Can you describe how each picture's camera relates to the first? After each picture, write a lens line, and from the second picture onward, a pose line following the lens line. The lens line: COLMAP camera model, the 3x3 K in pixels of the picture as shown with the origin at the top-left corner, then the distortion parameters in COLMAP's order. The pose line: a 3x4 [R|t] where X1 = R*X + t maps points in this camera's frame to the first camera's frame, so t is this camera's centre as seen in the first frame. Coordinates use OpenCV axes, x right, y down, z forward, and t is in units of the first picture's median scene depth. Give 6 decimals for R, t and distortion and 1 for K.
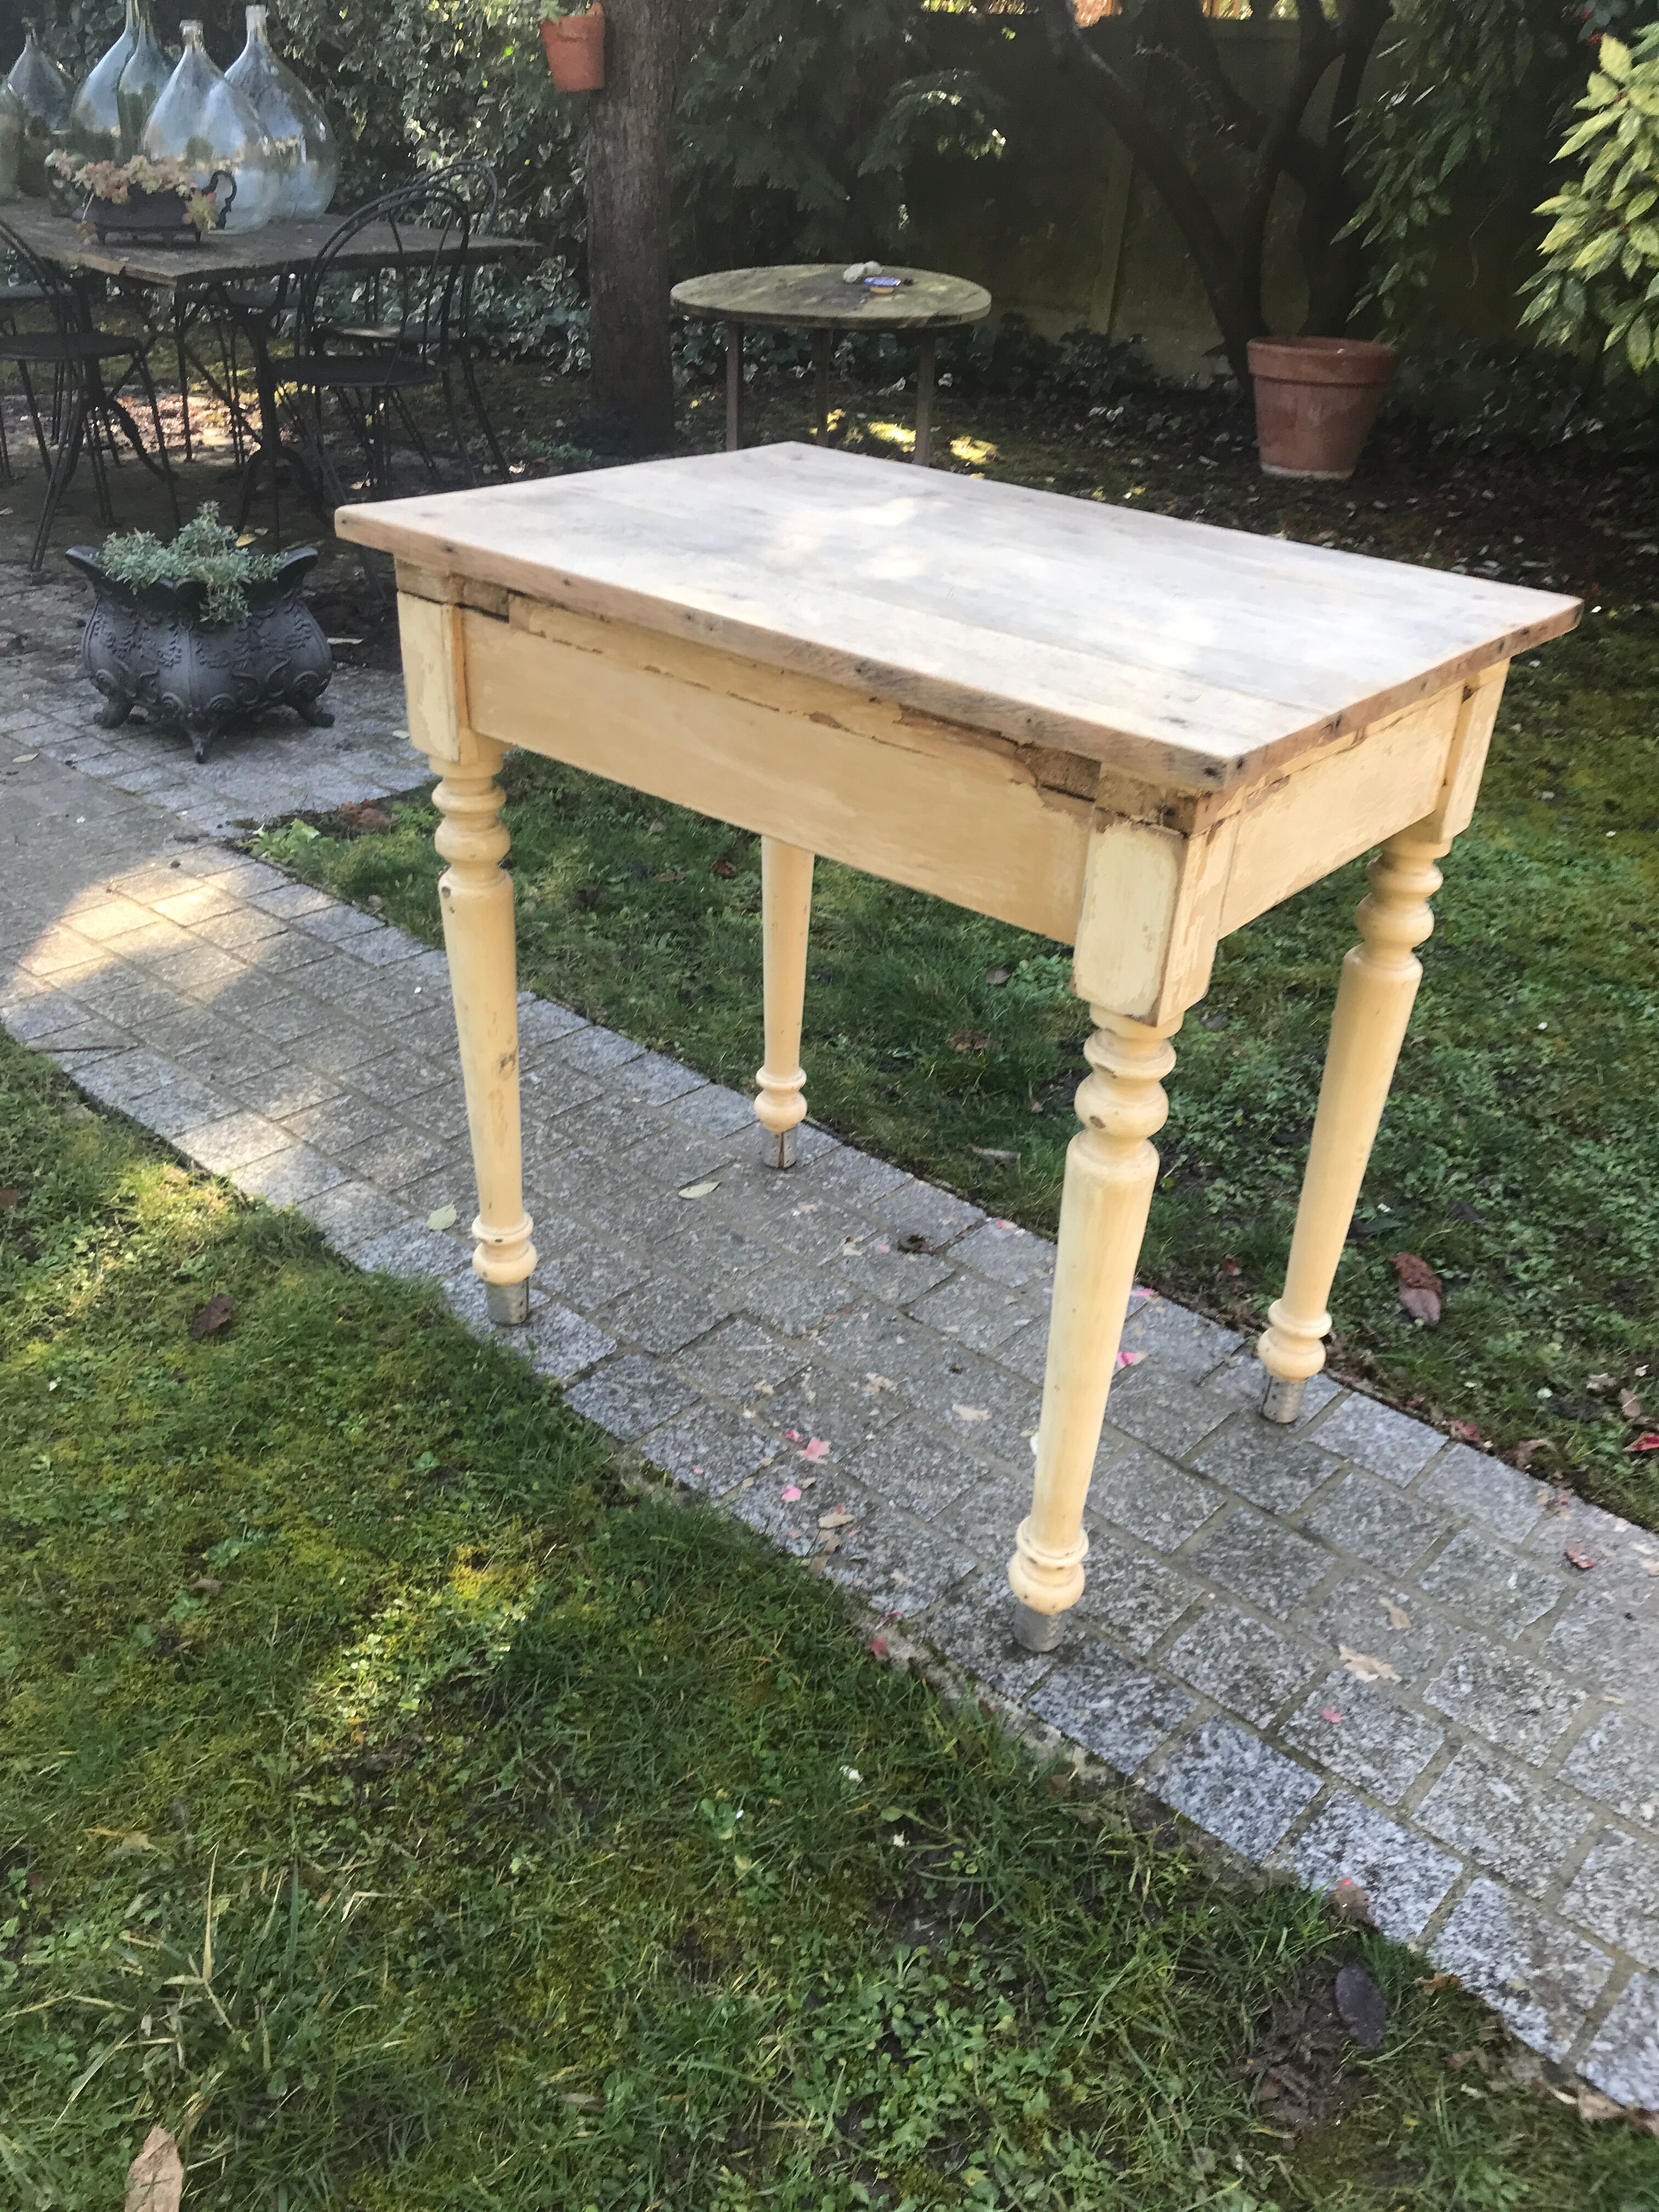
lens RADIAL K [[1809.1, 0, 861.8], [0, 1809.1, 1113.2], [0, 0, 1]] dist [0.016049, -0.017413]
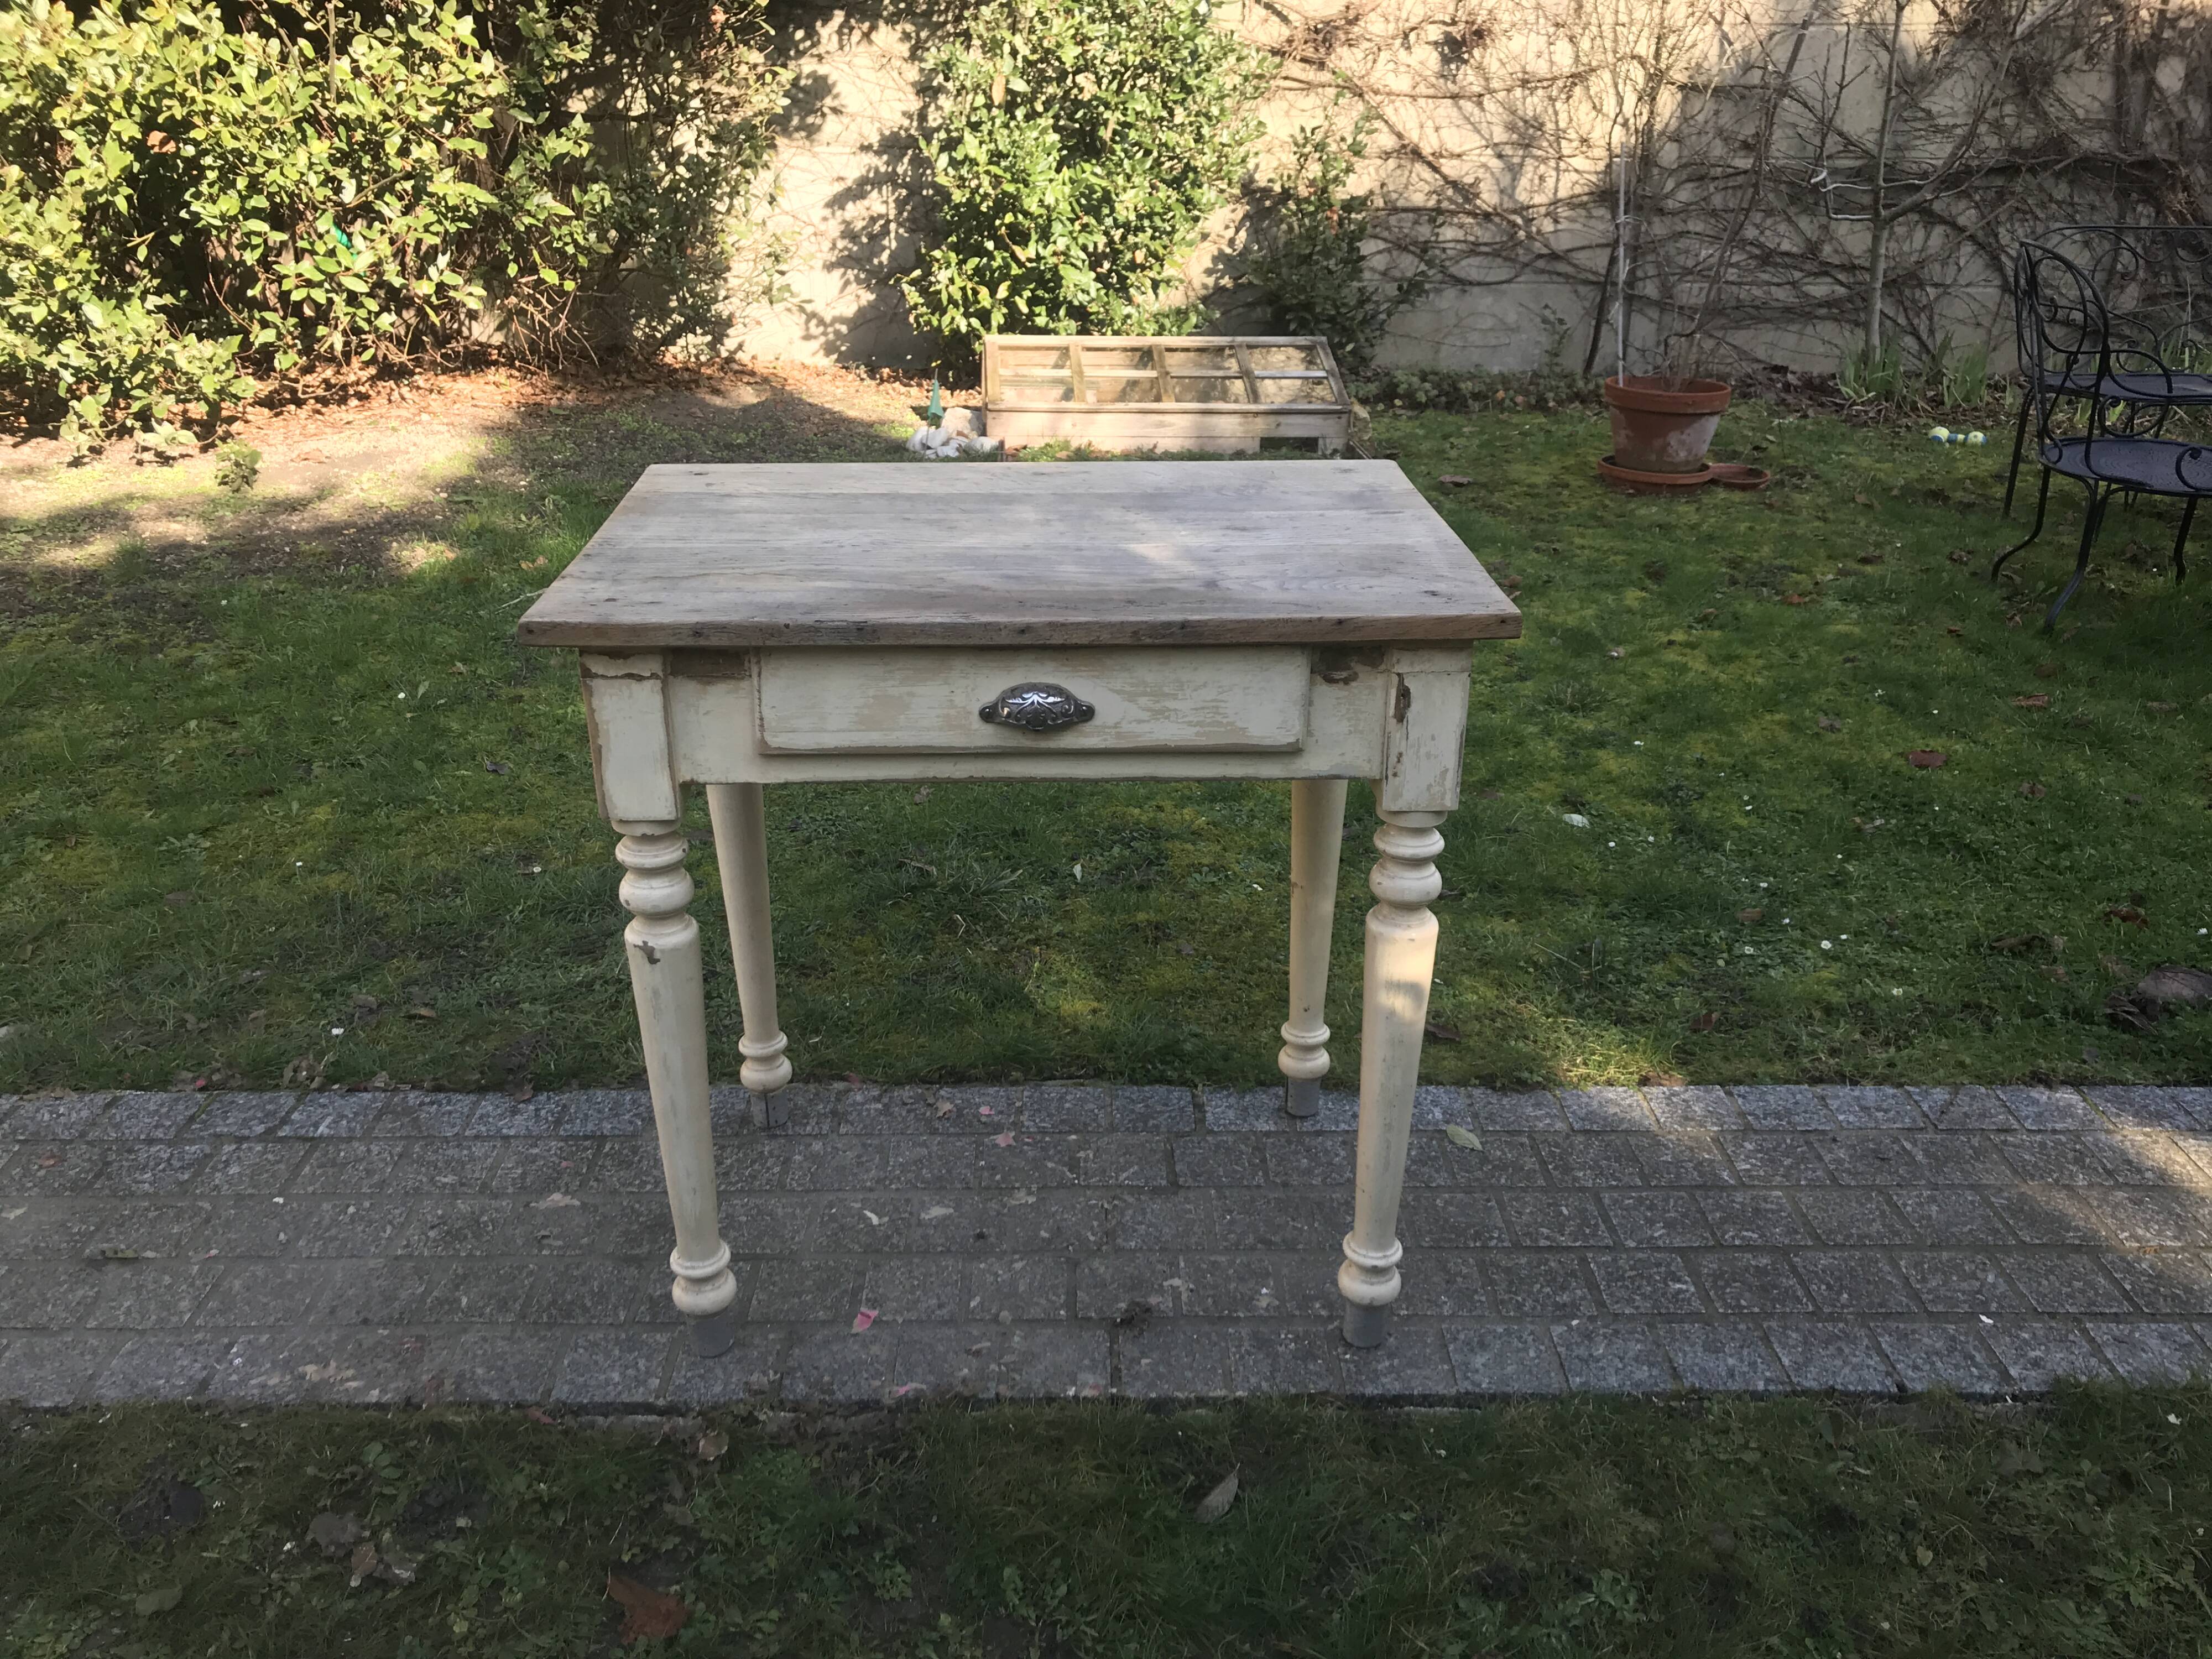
lens RADIAL K [[1809.9, 0, 1101.5], [0, 1809.9, 830.9], [0, 0, 1]] dist [0.005288, 0.015441]
pose [[-0.748300, 0.220654, -0.625587, 0.777111], [-0.366707, 0.648265, 0.667292, -0.960924], [0.552787, 0.728742, -0.404181, 1.599722]]
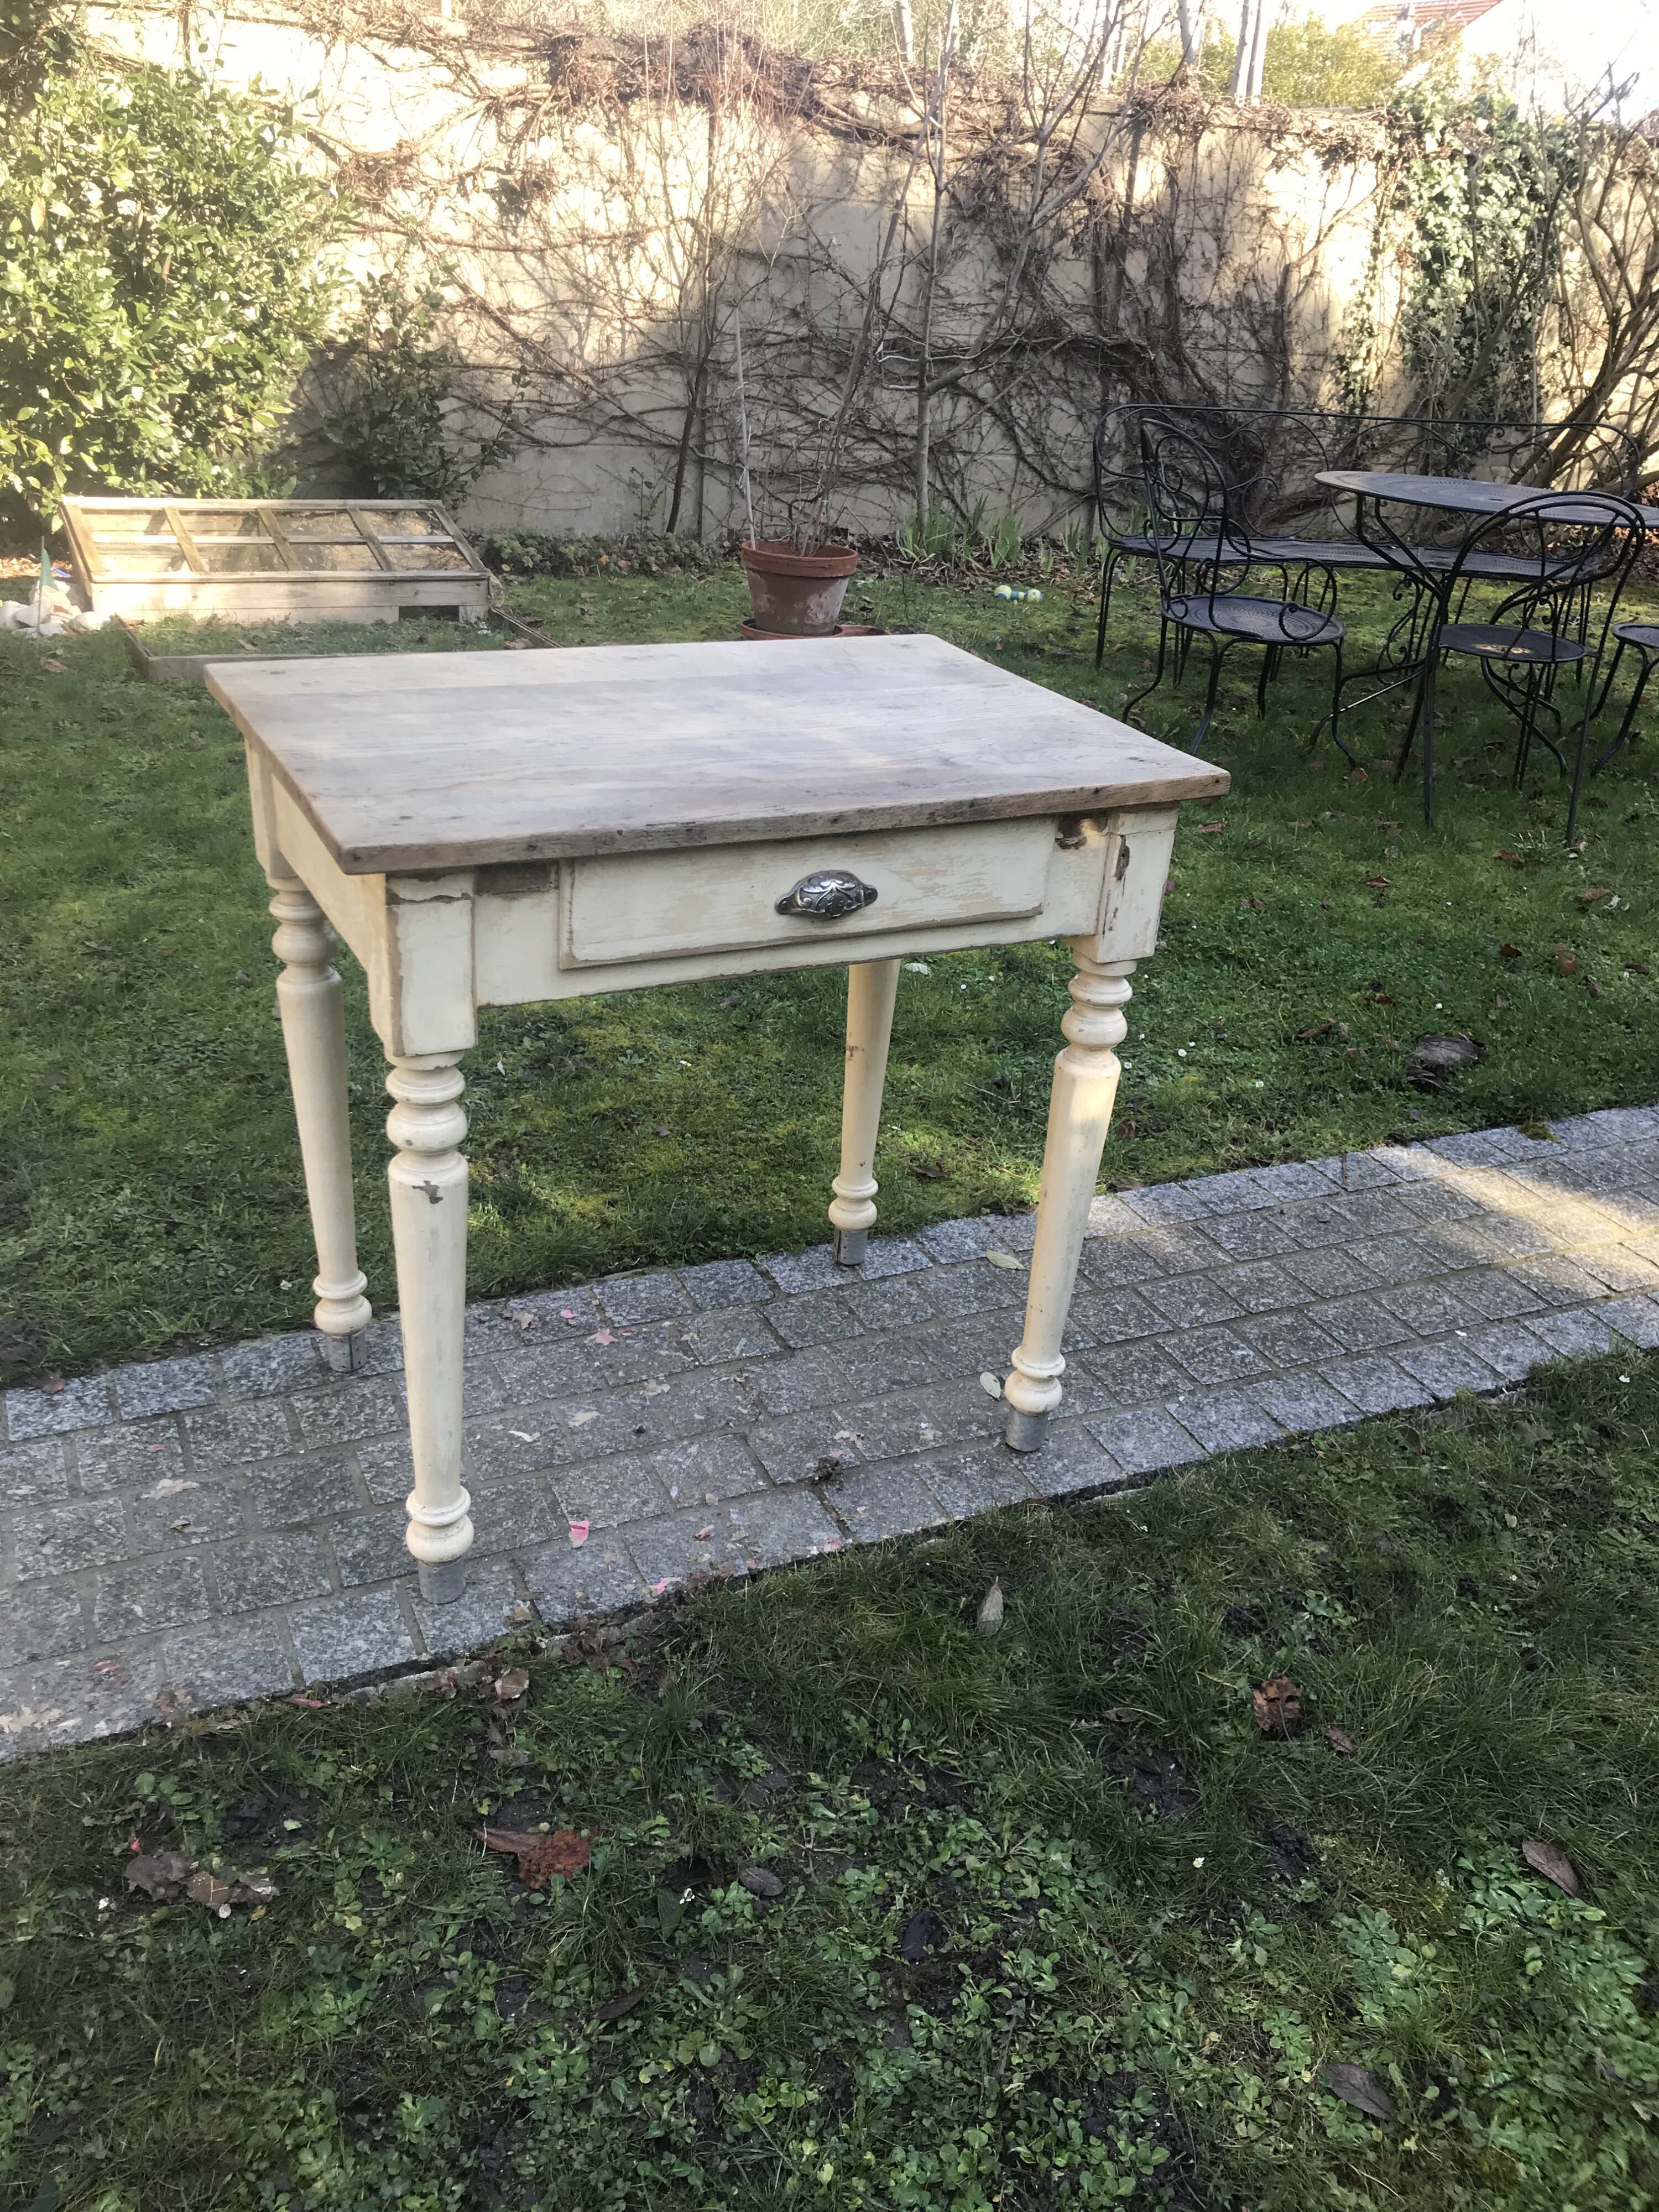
lens RADIAL K [[1831.0, 0, 829.5], [0, 1831.0, 1106.0], [0, 0, 1]] dist [0.010249, 0.011262]
pose [[-0.413812, 0.332414, -0.847503, 1.087388], [-0.529946, 0.668995, 0.521156, -0.780560], [0.740214, 0.664791, -0.100676, 1.304560]]
